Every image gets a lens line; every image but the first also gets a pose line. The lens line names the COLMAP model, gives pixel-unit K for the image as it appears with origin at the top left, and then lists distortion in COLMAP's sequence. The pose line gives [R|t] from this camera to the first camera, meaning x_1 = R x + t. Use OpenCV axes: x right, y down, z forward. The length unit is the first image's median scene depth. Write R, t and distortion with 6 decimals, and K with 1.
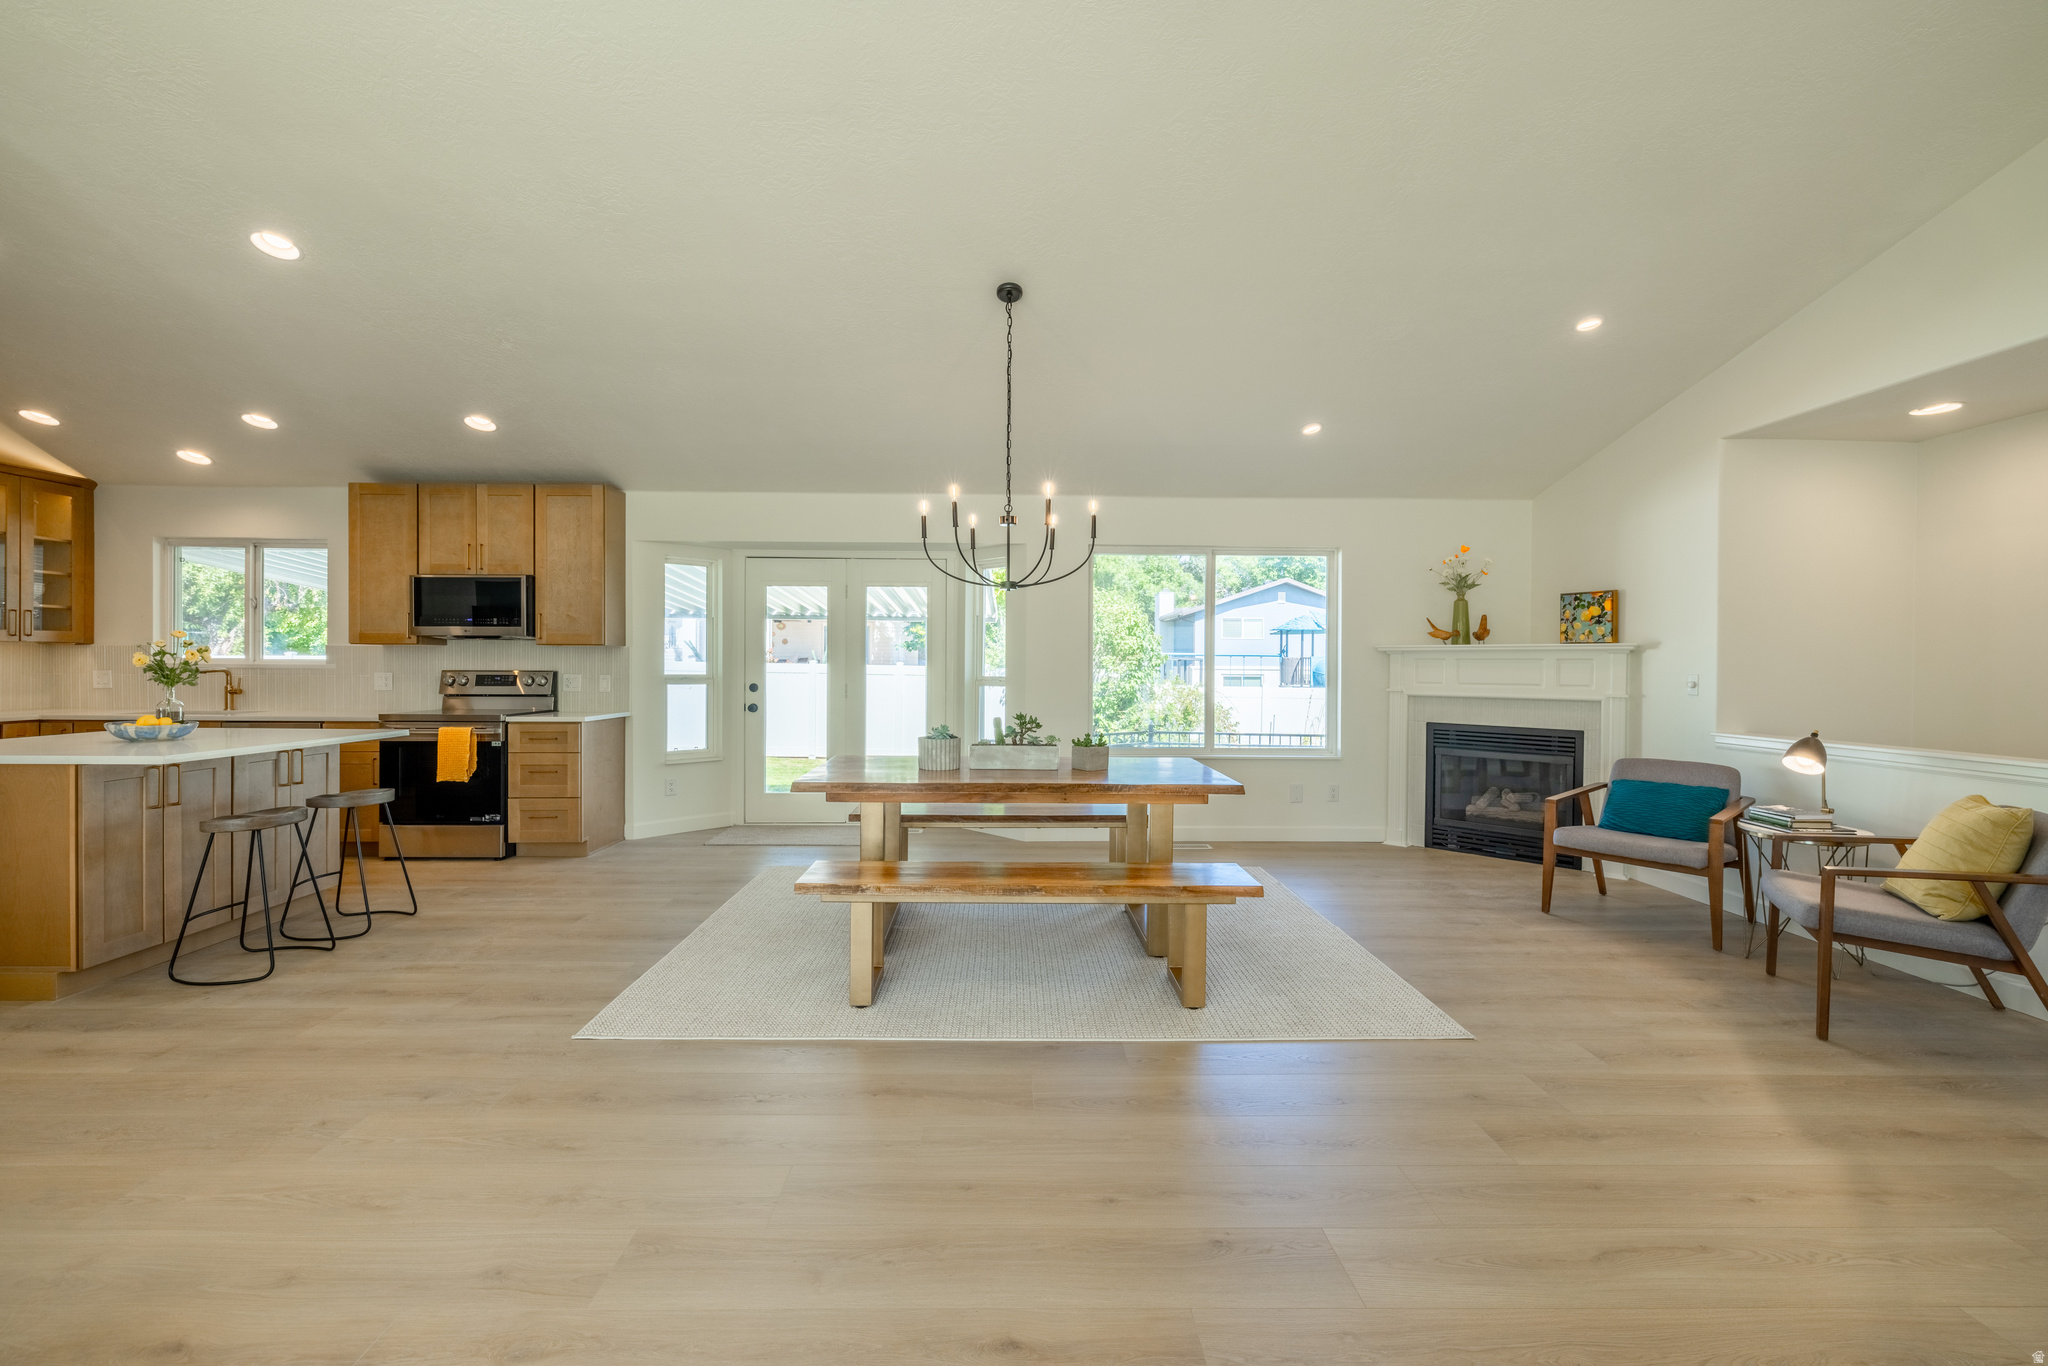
lens RADIAL K [[856.9, 0, 1014.2], [0, 856.9, 665.5], [0, 0, 1]] dist [0.002280, -0.000019]
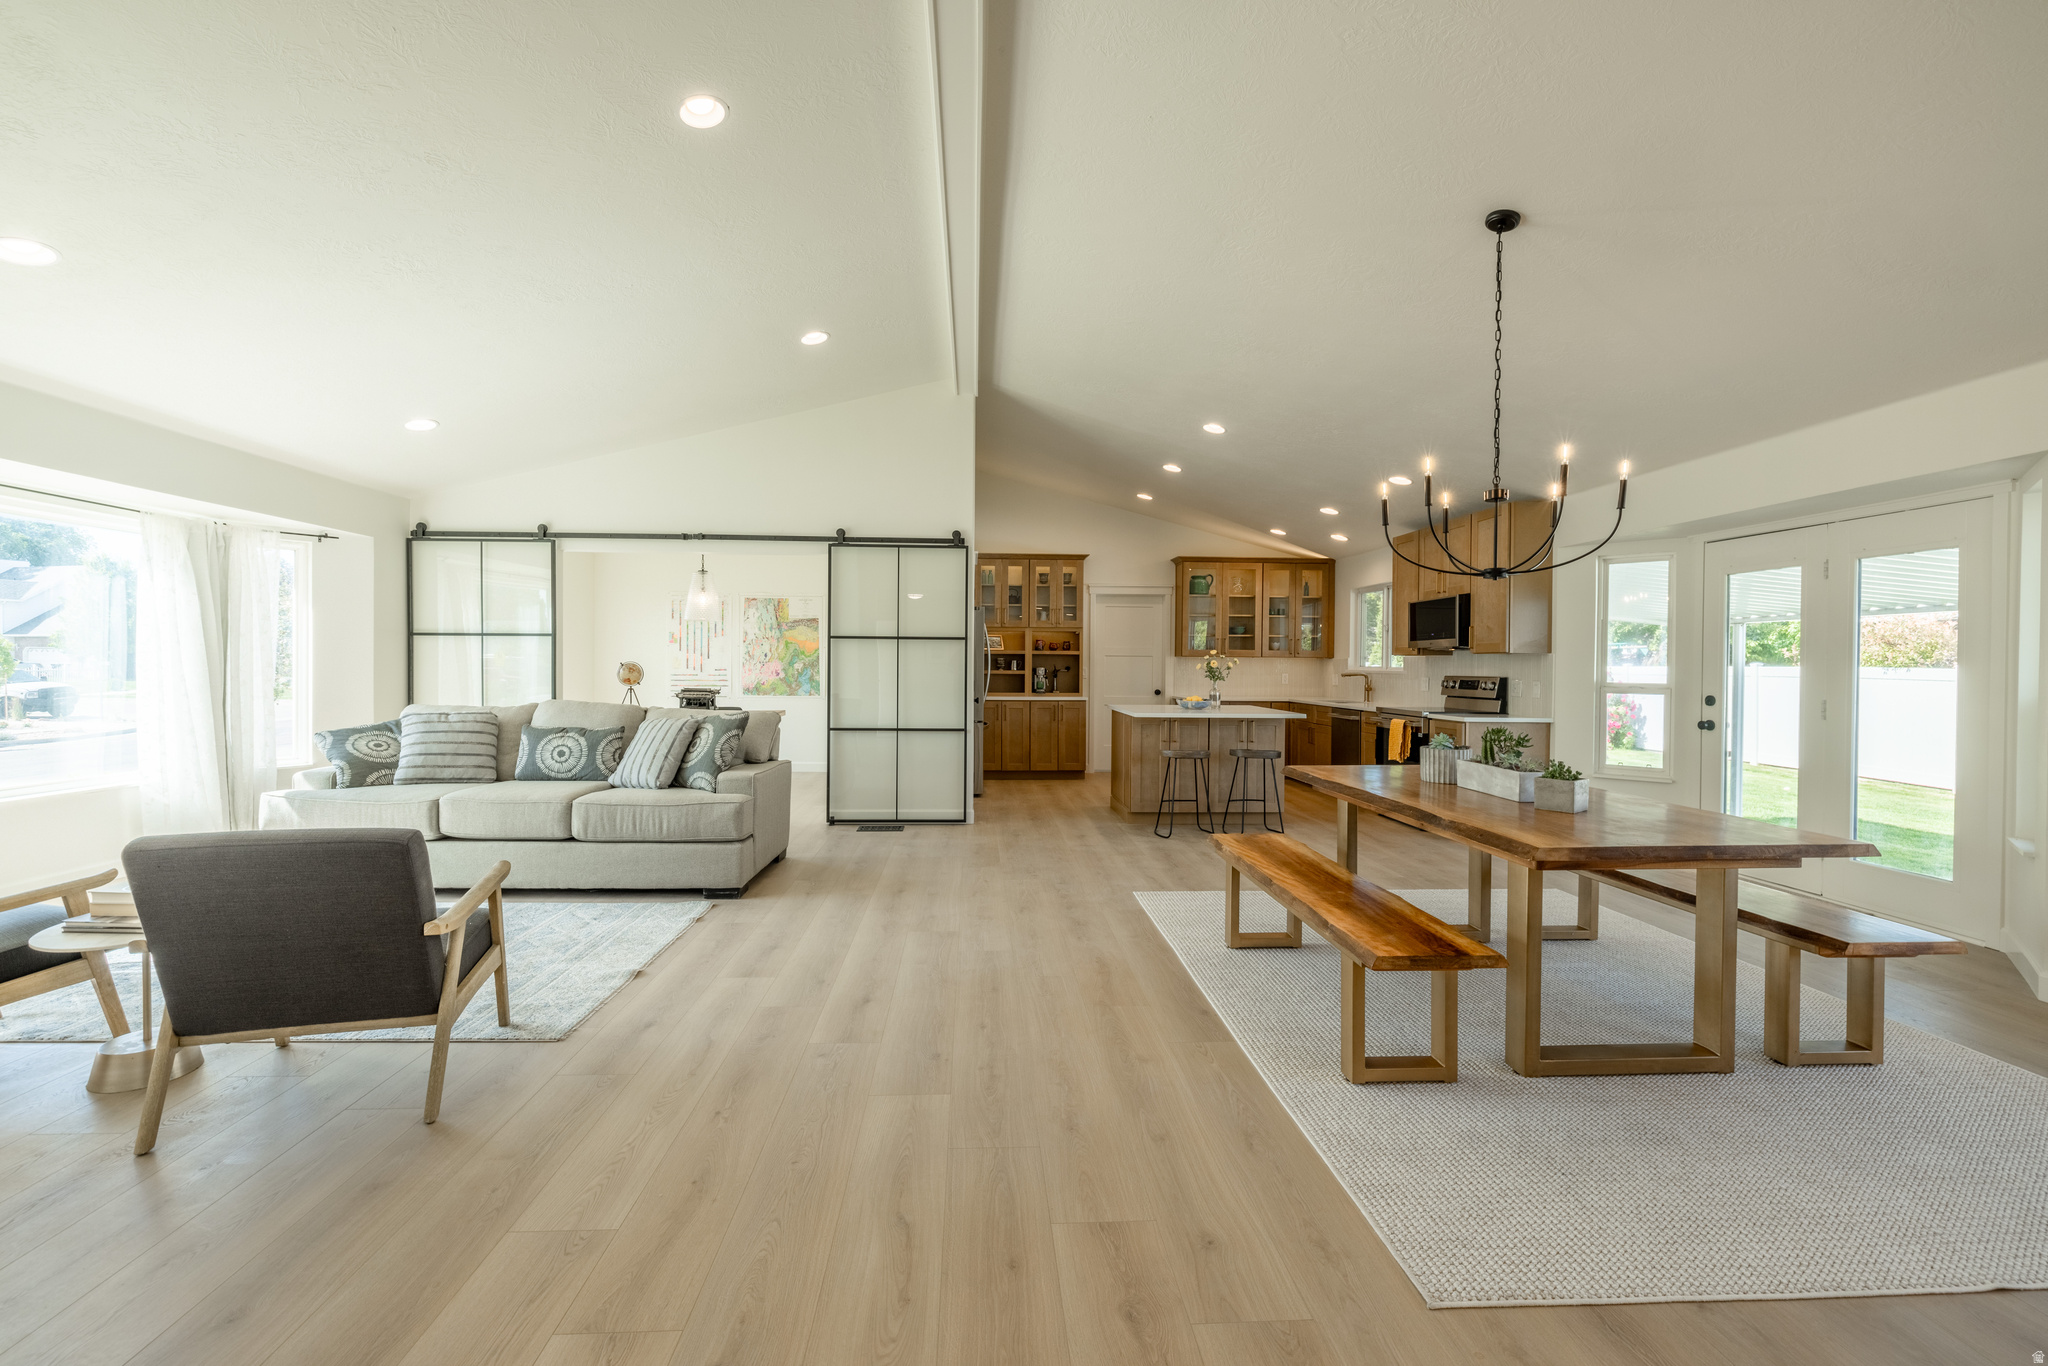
lens RADIAL K [[856.9, 0, 1020.6], [0, 856.9, 682.9], [0, 0, 1]] dist [0.002280, -0.000019]
pose [[0.043126, 0.015908, -0.998943, 0.555860], [-0.011189, 0.999818, 0.015439, 0.003860], [0.999007, 0.010511, 0.043296, 0.351171]]
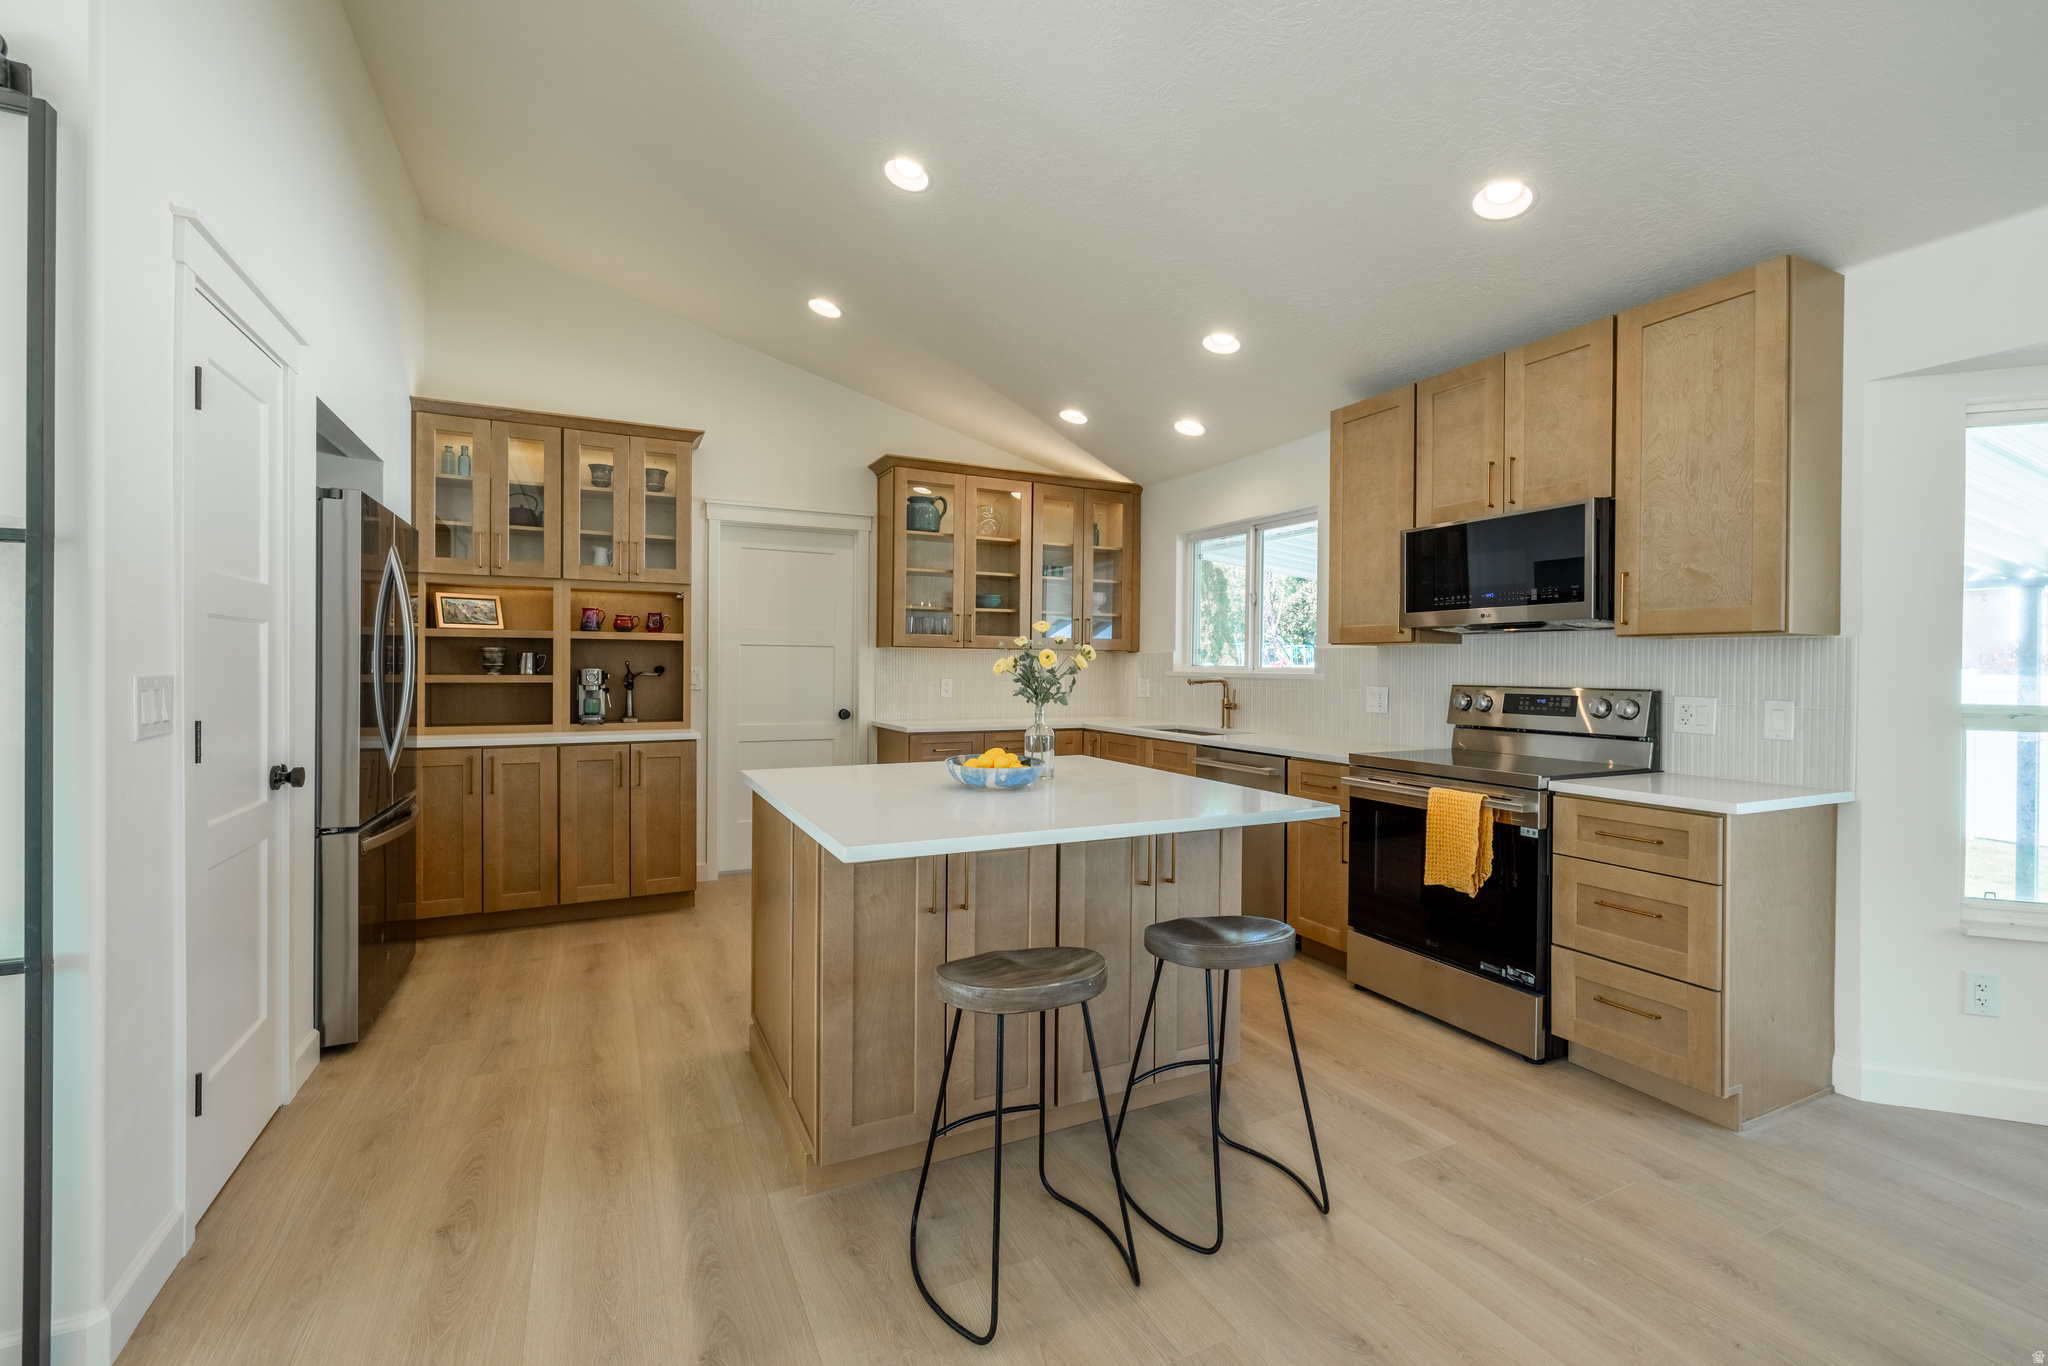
lens RADIAL K [[856.9, 0, 1019.4], [0, 856.9, 676.0], [0, 0, 1]] dist [0.002280, -0.000019]
pose [[0.431757, 0.007794, -0.901956, -0.259658], [-0.008468, 0.999954, 0.004587, -0.000889], [0.901950, 0.005657, 0.431803, 0.476373]]
